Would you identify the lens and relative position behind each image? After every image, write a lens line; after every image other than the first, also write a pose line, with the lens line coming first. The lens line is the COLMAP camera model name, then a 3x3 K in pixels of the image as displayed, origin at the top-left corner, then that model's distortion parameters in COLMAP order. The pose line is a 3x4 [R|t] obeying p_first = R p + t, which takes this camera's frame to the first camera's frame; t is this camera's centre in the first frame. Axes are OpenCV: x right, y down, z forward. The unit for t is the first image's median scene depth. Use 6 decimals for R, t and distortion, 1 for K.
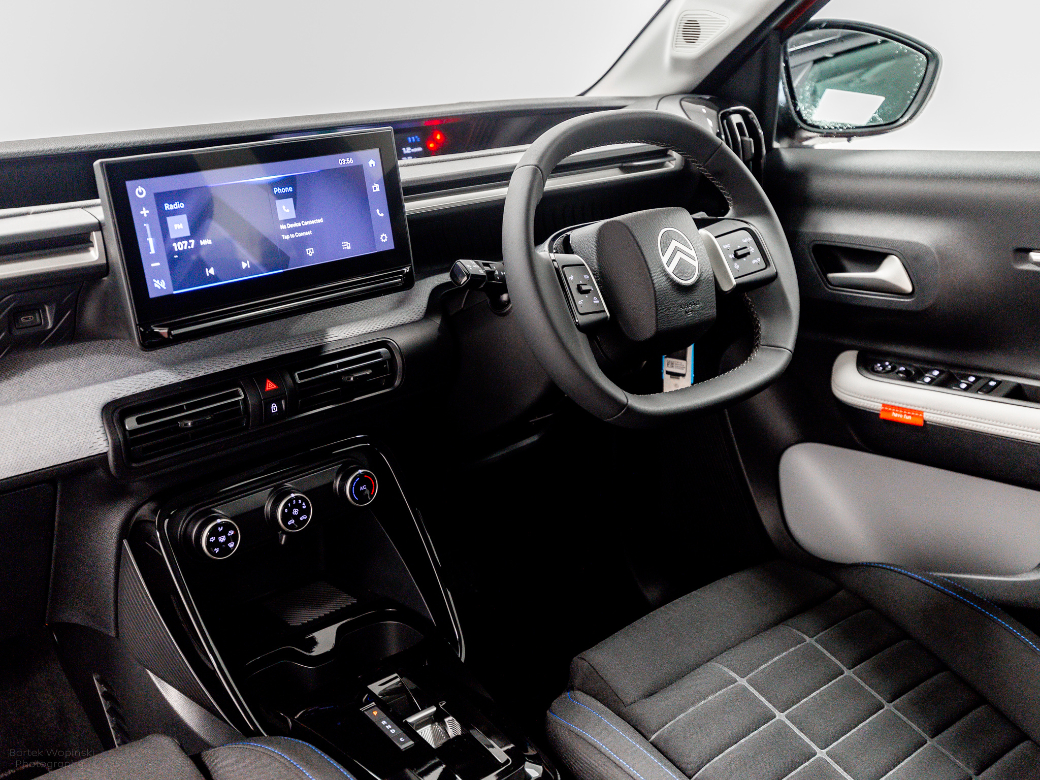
lens RADIAL K [[1136.4, 0, 520.0], [0, 1136.4, 390.0], [0, 0, 1]] dist [-0.014235, -0.019718]
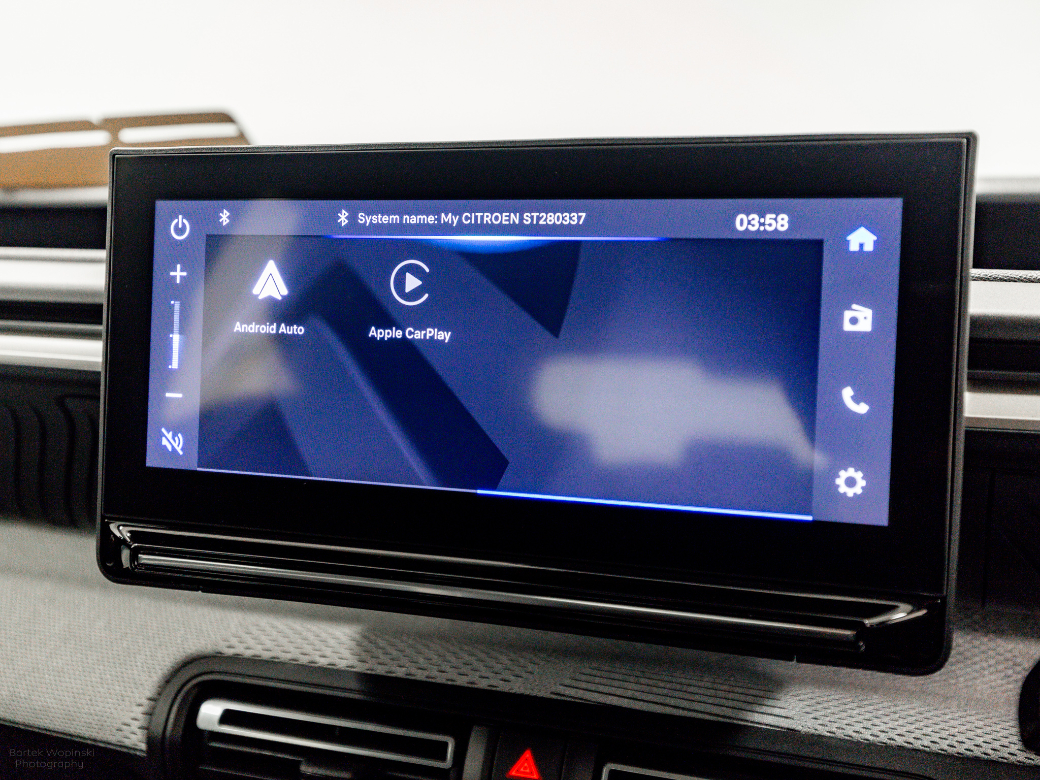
lens RADIAL K [[1136.4, 0, 520.0], [0, 1136.4, 390.0], [0, 0, 1]] dist [-0.014235, -0.019718]
pose [[0.477611, 0.179104, -0.860122, 0.110243], [-0.288786, 0.956606, 0.038837, -0.164090], [0.829753, 0.229842, 0.508608, 0.871418]]
